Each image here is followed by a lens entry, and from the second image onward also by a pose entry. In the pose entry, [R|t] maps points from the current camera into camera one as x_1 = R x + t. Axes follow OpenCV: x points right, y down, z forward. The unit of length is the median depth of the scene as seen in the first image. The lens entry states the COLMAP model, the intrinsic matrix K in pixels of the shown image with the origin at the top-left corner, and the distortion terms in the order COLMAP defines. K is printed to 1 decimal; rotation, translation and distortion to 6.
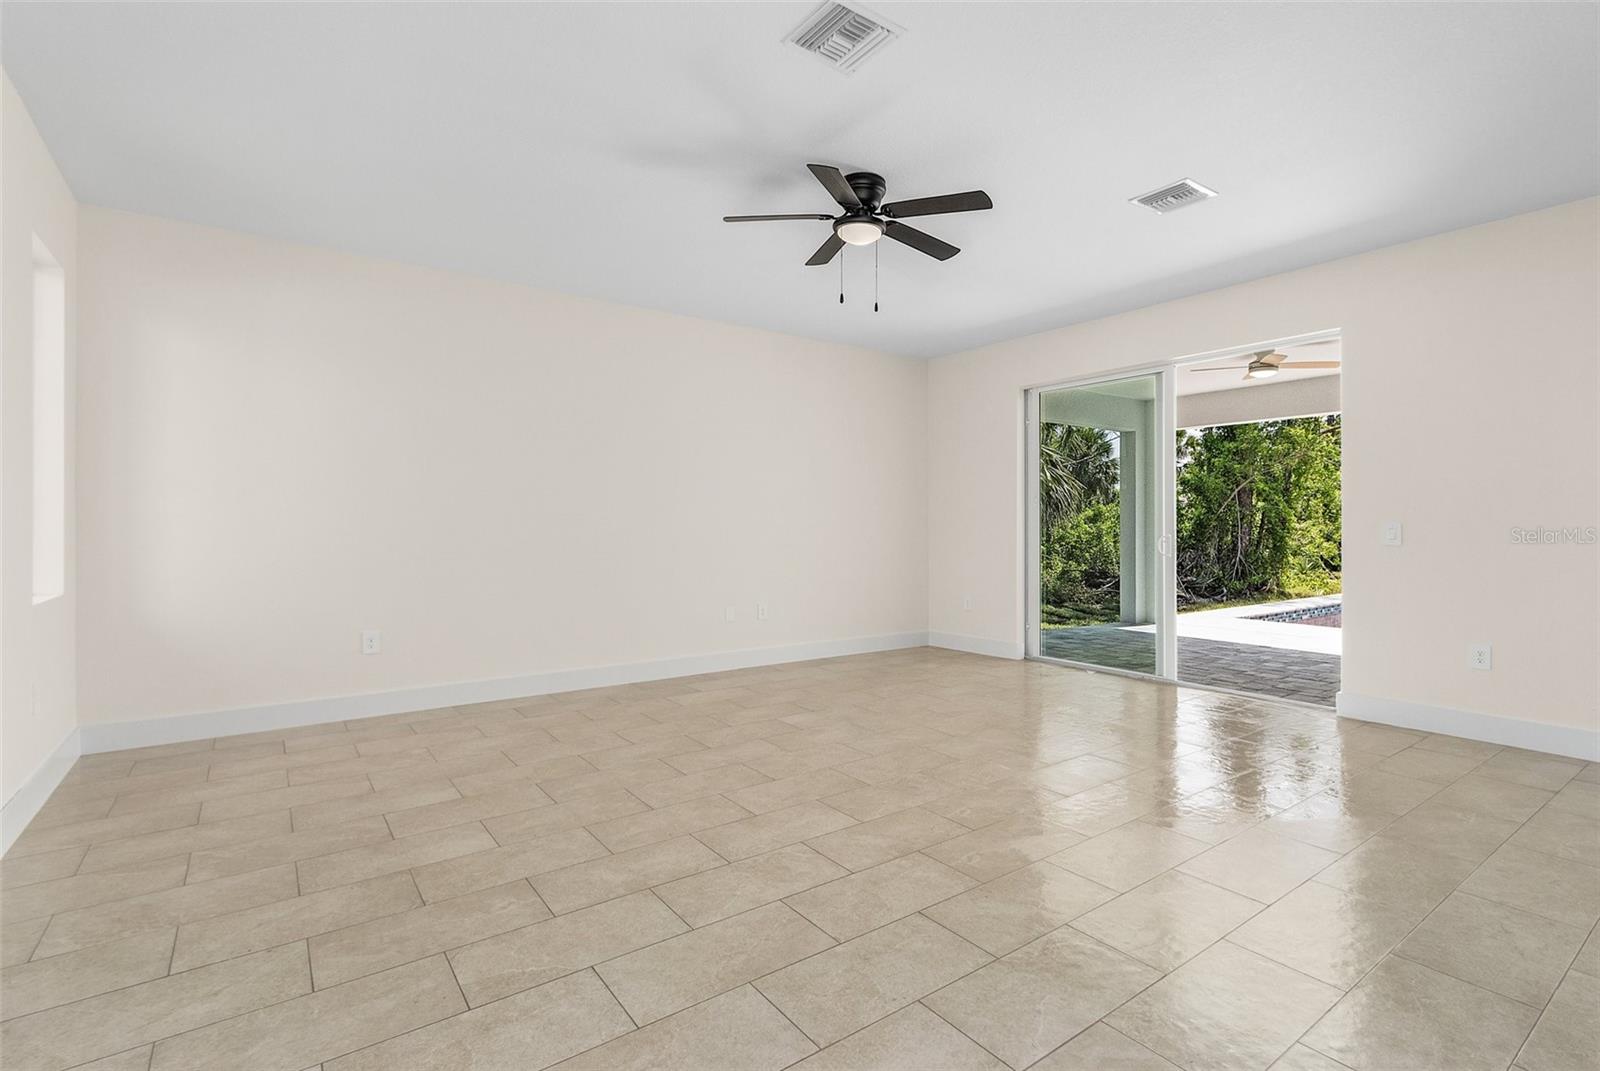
lens RADIAL K [[741.5, 0, 794.7], [0, 741.5, 523.3], [0, 0, 1]] dist [0.002074, -0.000113]
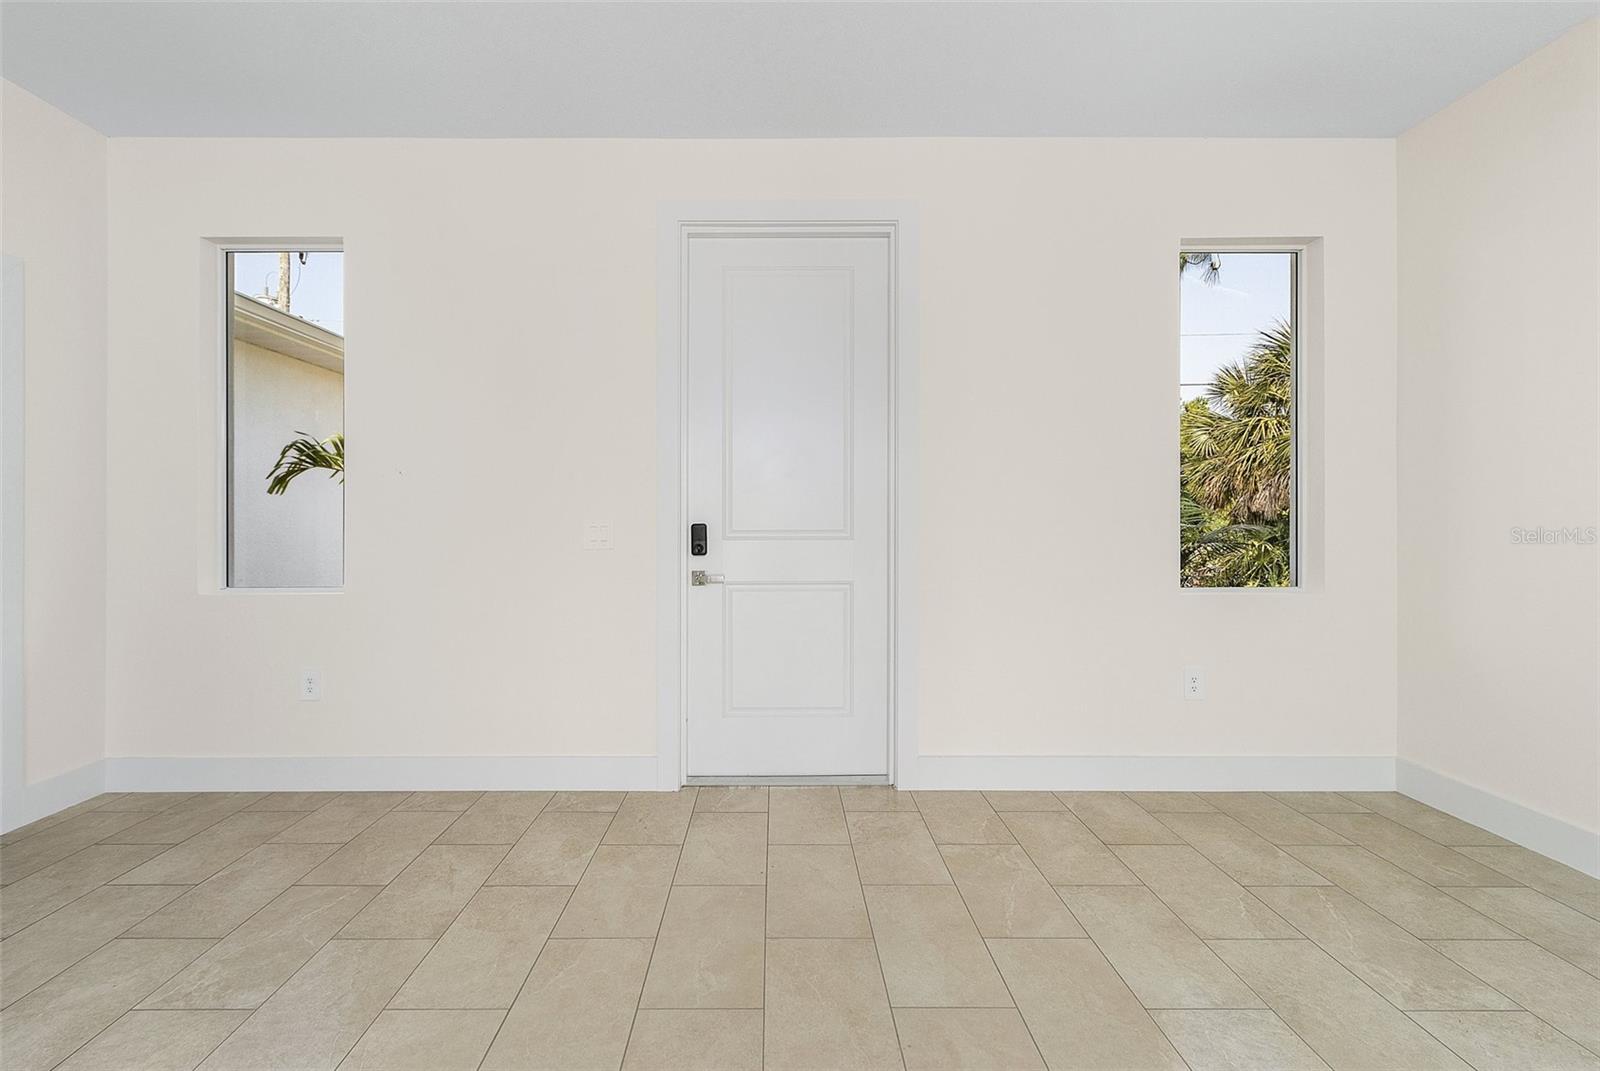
lens RADIAL K [[741.5, 0, 794.7], [0, 741.5, 523.3], [0, 0, 1]] dist [0.002074, -0.000113]
pose [[-0.571558, -0.004200, -0.820551, 0.167167], [0.000058, 0.999987, -0.005159, 0.007138], [0.820562, -0.002996, -0.571550, 1.116059]]
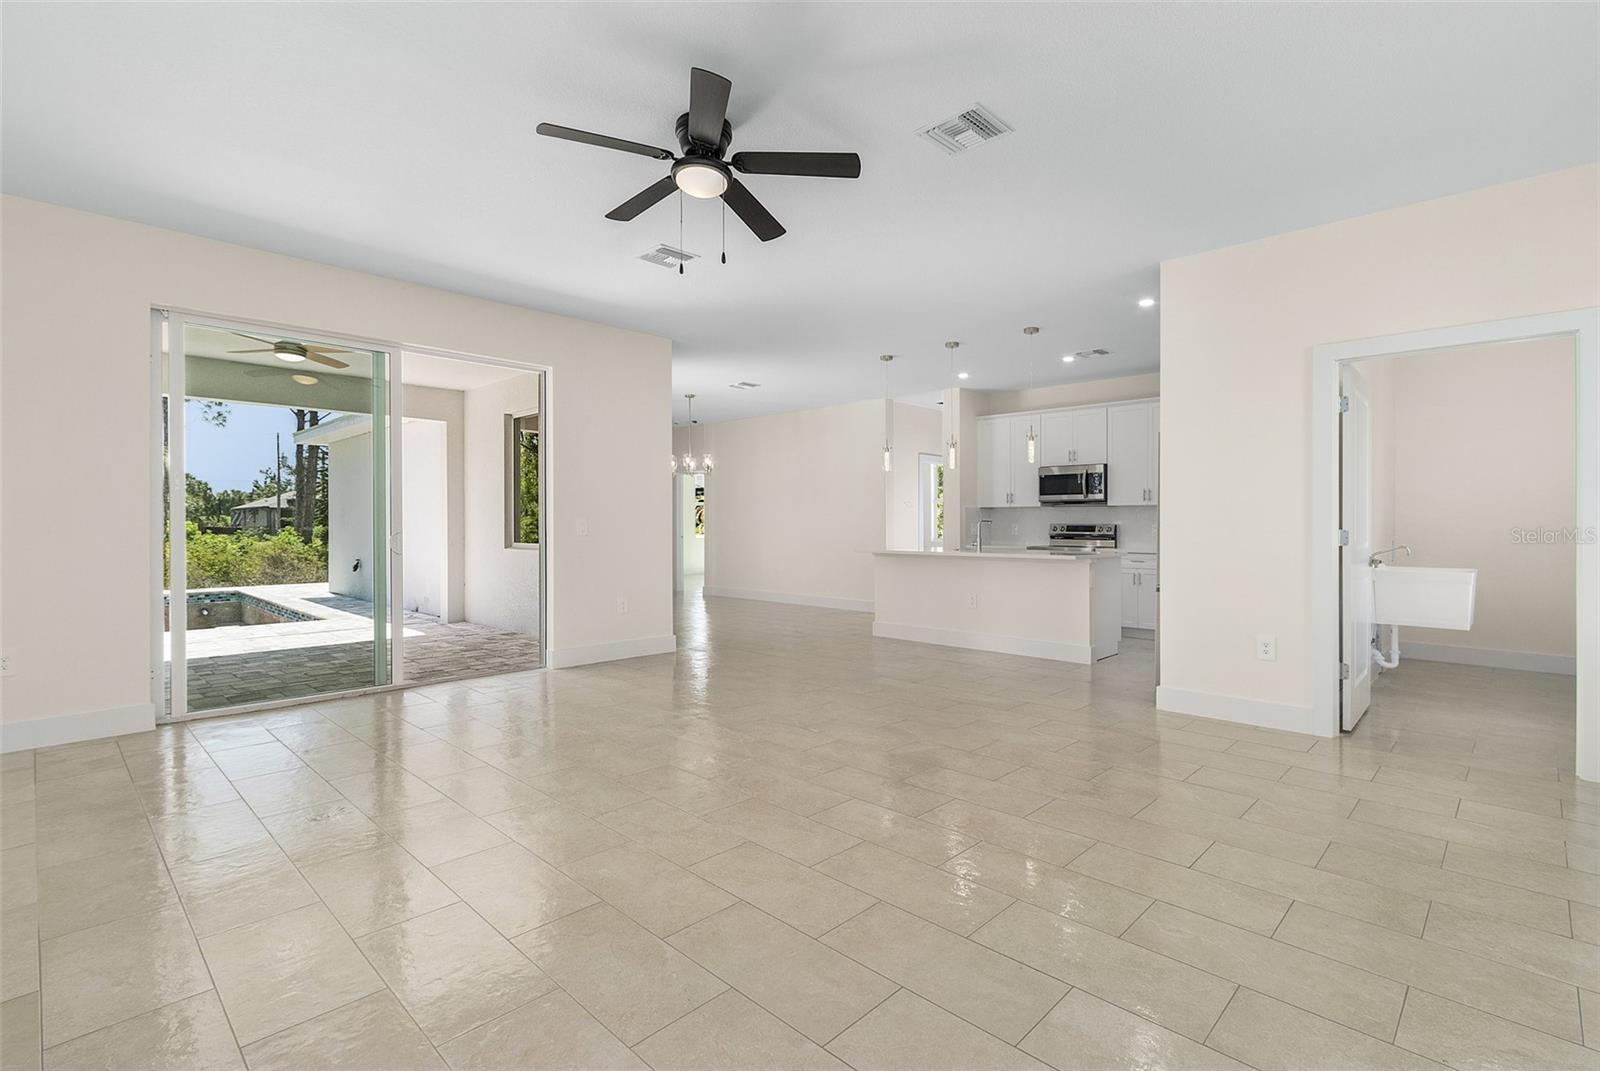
lens RADIAL K [[741.5, 0, 794.7], [0, 741.5, 523.3], [0, 0, 1]] dist [0.002074, -0.000113]
pose [[-0.168639, -0.001344, 0.985677, -0.882638], [-0.009526, 0.999955, -0.000267, 0.004837], [-0.985632, -0.009435, -0.168644, 1.174443]]
